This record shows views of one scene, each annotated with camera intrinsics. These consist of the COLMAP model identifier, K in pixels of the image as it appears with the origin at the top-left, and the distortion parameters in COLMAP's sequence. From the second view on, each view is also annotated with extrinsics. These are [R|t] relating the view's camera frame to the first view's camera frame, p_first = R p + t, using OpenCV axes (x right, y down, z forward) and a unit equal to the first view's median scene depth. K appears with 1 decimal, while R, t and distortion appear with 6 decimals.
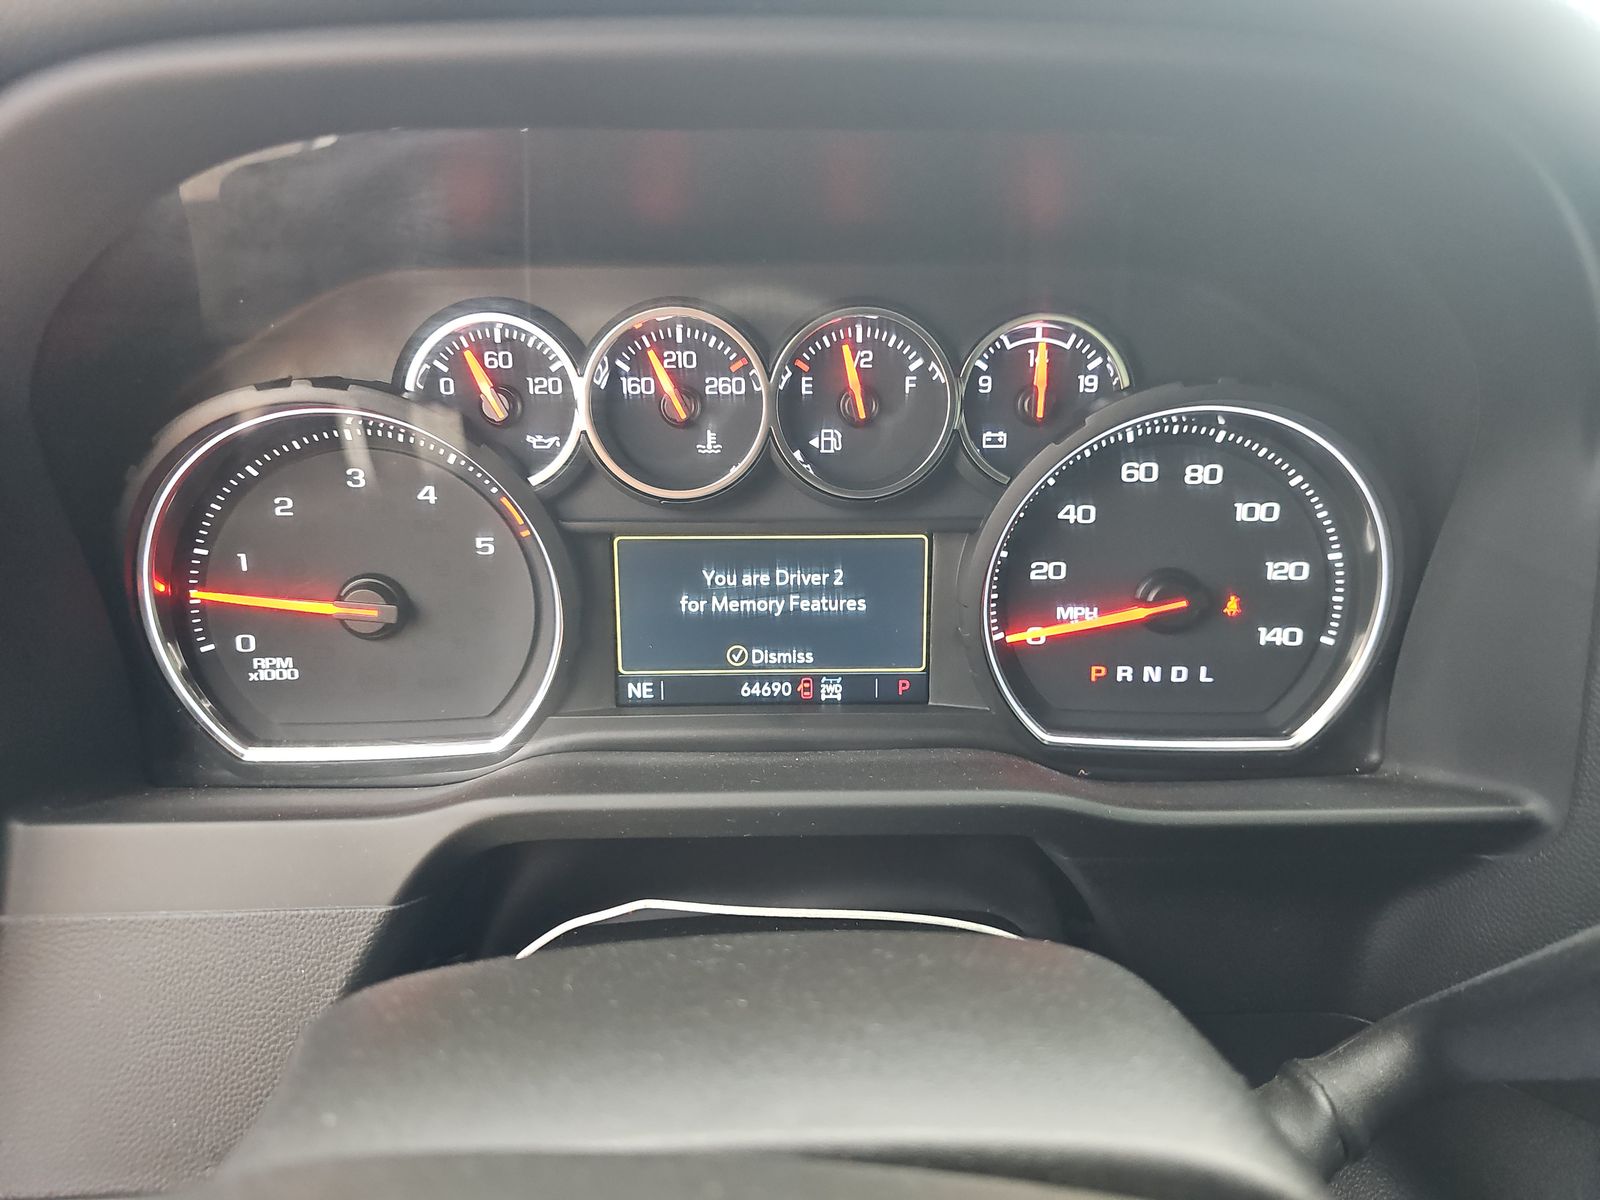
lens RADIAL K [[1090.4, 0, 800.0], [0, 1090.4, 600.0], [0, 0, 1]] dist [0.011900, -0.014559]
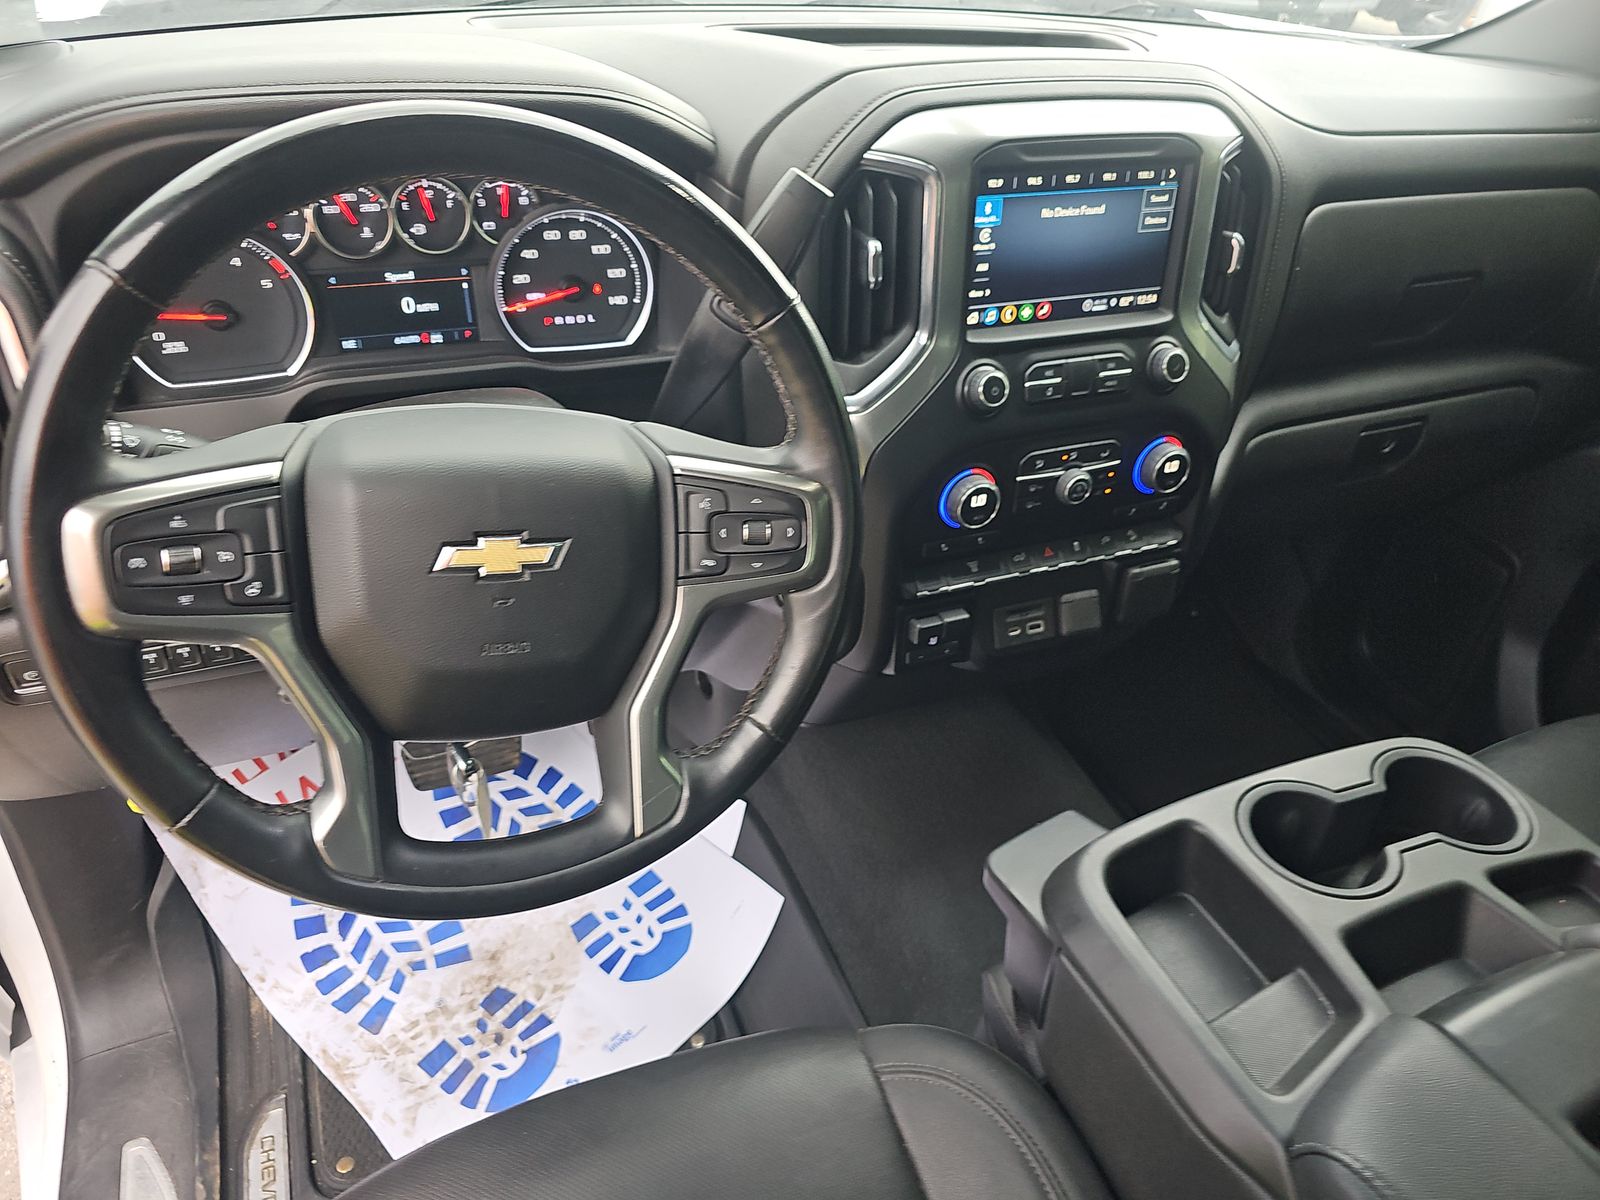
lens RADIAL K [[1090.4, 0, 800.0], [0, 1090.4, 600.0], [0, 0, 1]] dist [0.011900, -0.014559]
pose [[0.927834, -0.164360, 0.334828, -0.133665], [0.067398, 0.956779, 0.282898, 0.011465], [-0.366854, -0.239916, 0.898810, -1.660199]]
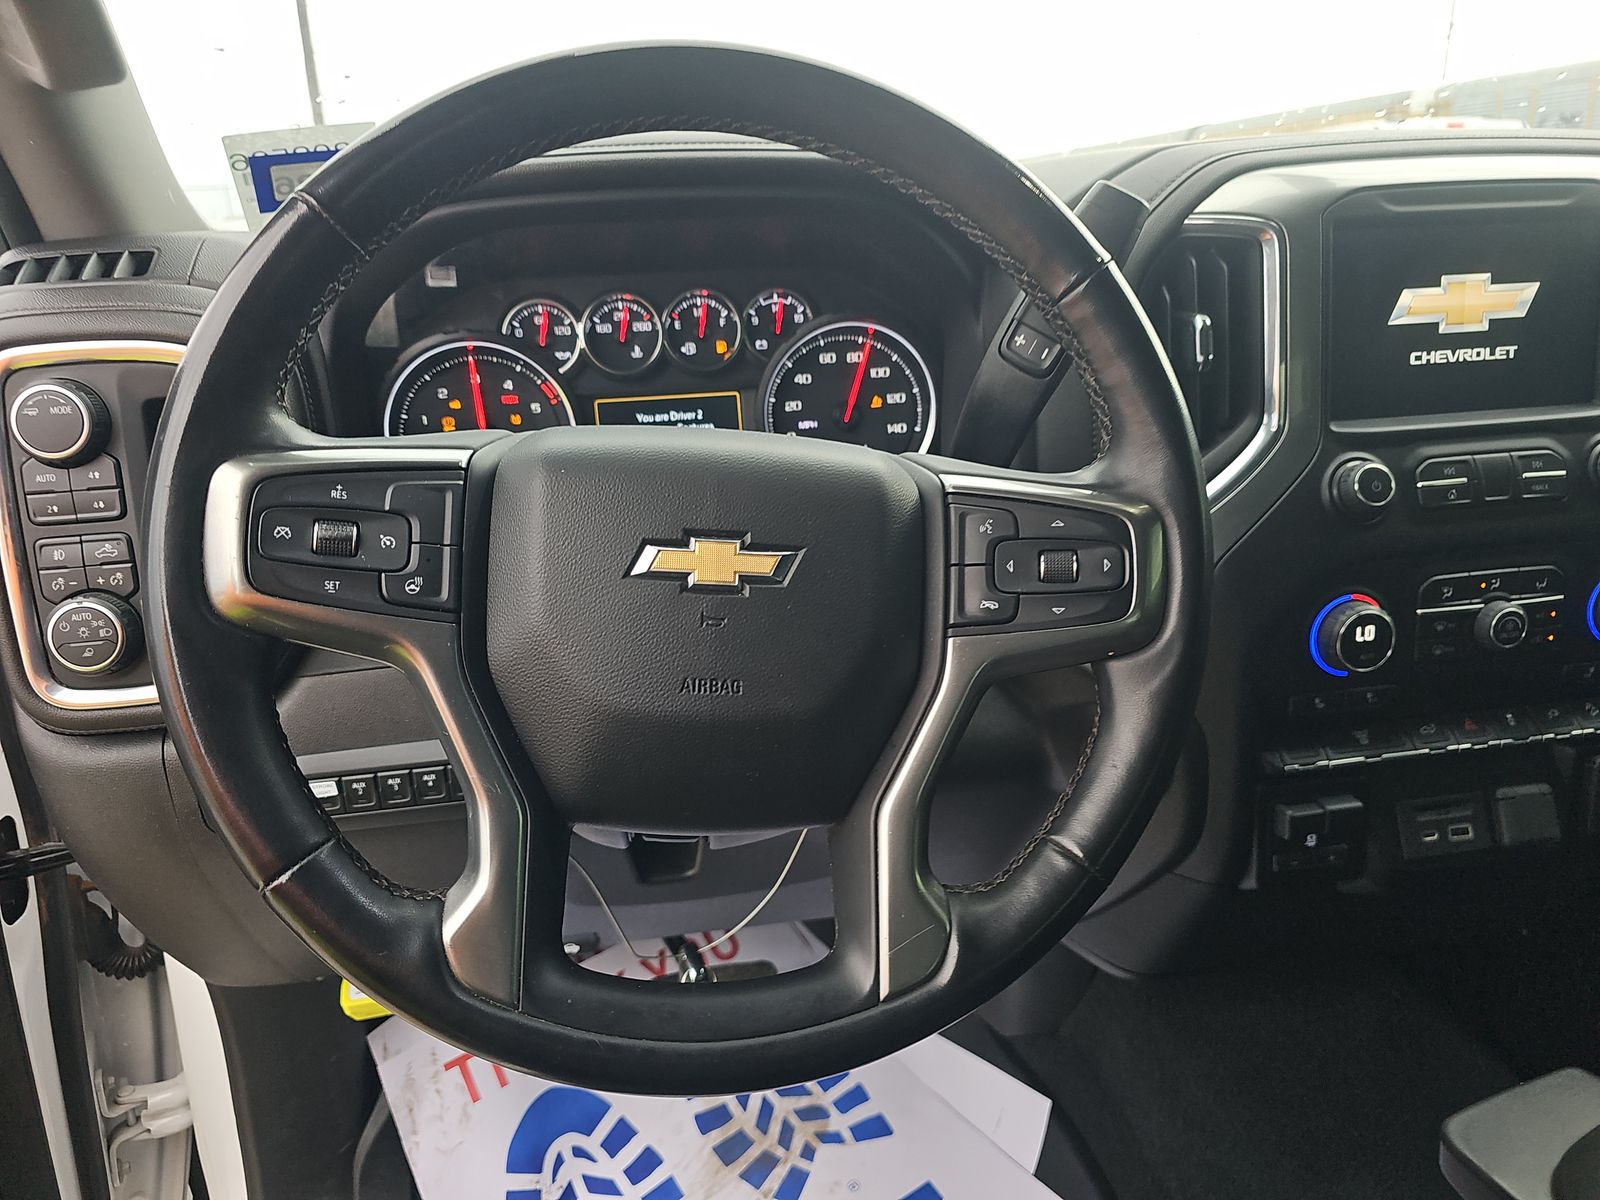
lens RADIAL K [[1078.2, 0, 801.0], [0, 1078.2, 610.6], [0, 0, 1]] dist [0.054825, -0.109348]
pose [[0.991296, -0.077893, 0.106133, -0.025060], [0.082948, 0.995578, -0.044080, 0.514589], [-0.102230, 0.052500, 0.993374, -1.237296]]
